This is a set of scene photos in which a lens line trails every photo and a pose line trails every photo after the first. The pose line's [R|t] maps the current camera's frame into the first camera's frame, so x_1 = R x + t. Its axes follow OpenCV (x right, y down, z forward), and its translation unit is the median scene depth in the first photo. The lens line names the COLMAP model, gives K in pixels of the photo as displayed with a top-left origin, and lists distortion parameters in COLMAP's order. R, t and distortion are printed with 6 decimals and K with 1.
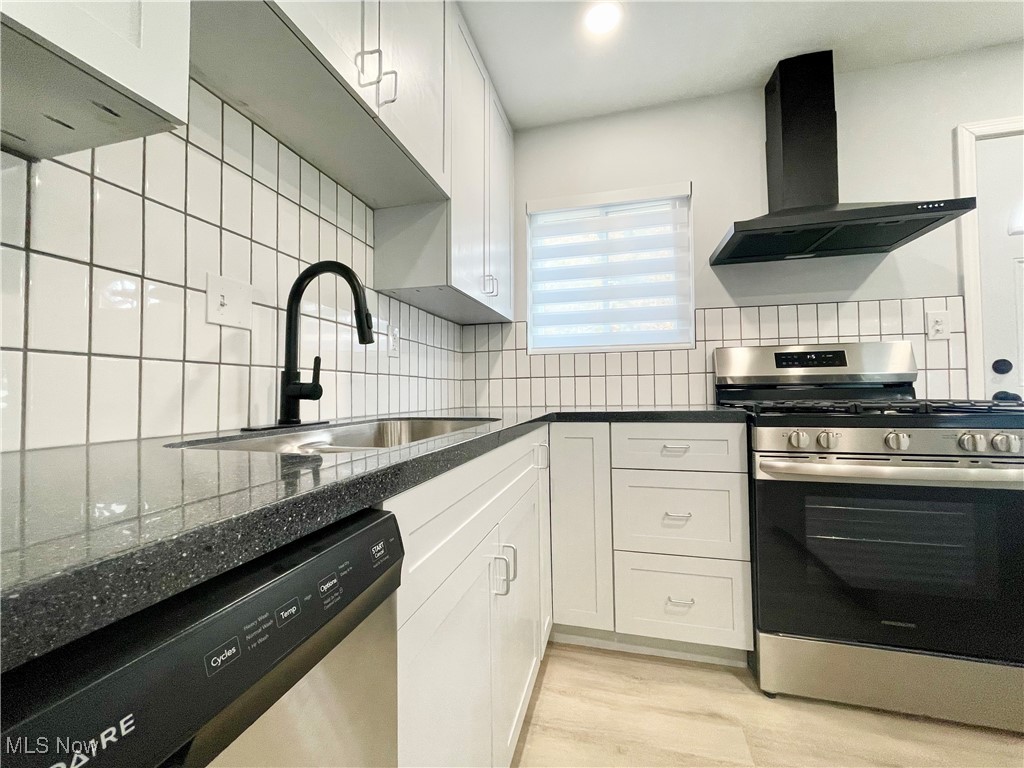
lens RADIAL K [[412.5, 0, 510.9], [0, 412.5, 382.4], [0, 0, 1]] dist [-0.001516, -0.000656]
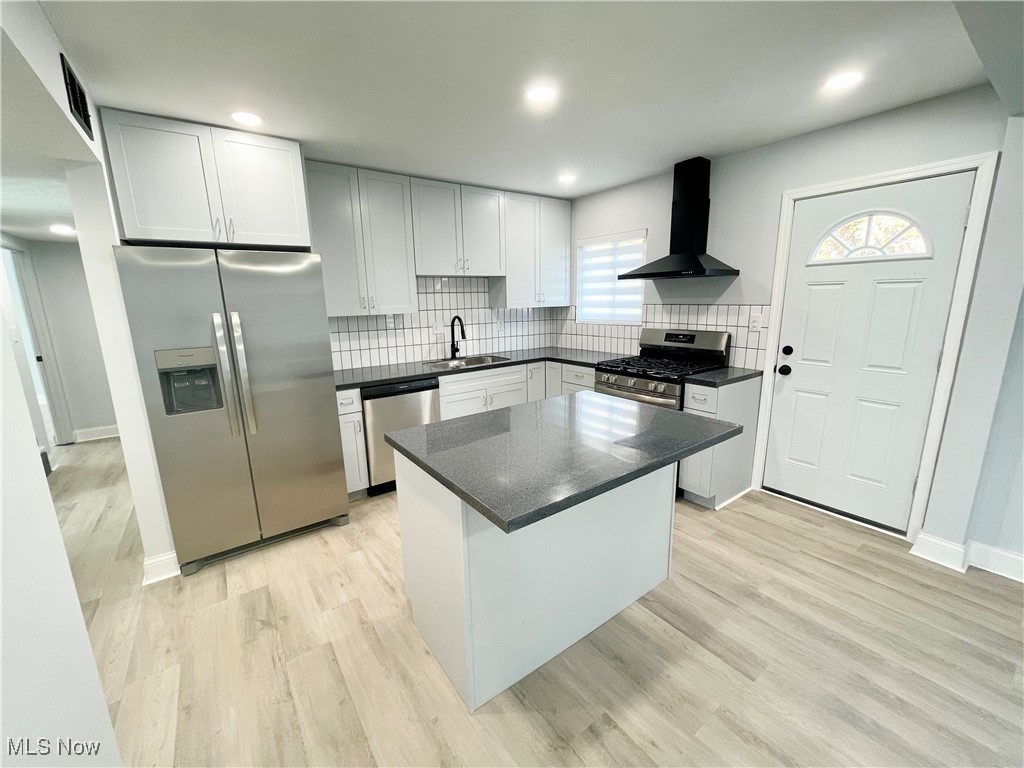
lens RADIAL K [[412.5, 0, 510.9], [0, 412.5, 382.4], [0, 0, 1]] dist [-0.001516, -0.000656]
pose [[0.779761, 0.119743, -0.614519, 1.317816], [0.028291, 0.973798, 0.225649, -0.307376], [0.625438, -0.193338, 0.755942, -0.933709]]
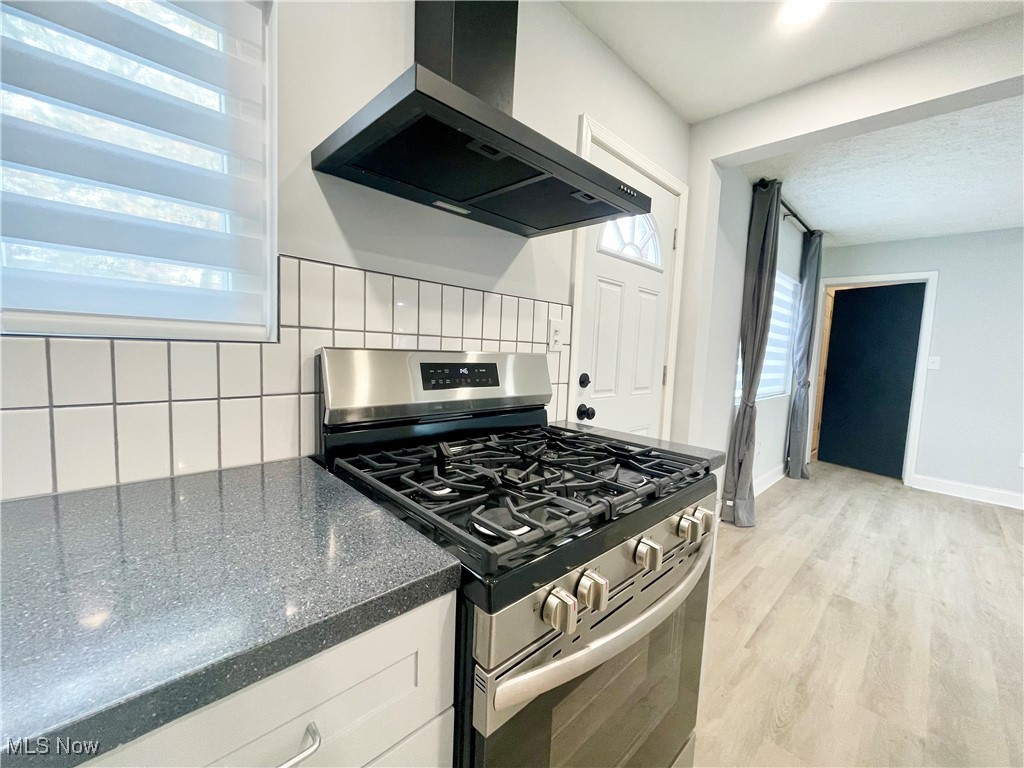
lens RADIAL K [[412.5, 0, 510.9], [0, 412.5, 382.4], [0, 0, 1]] dist [-0.001516, -0.000656]
pose [[0.515212, -0.041791, 0.856043, 0.209444], [-0.070384, 0.993374, 0.090856, -0.110992], [-0.854168, -0.107061, 0.508857, 0.611089]]
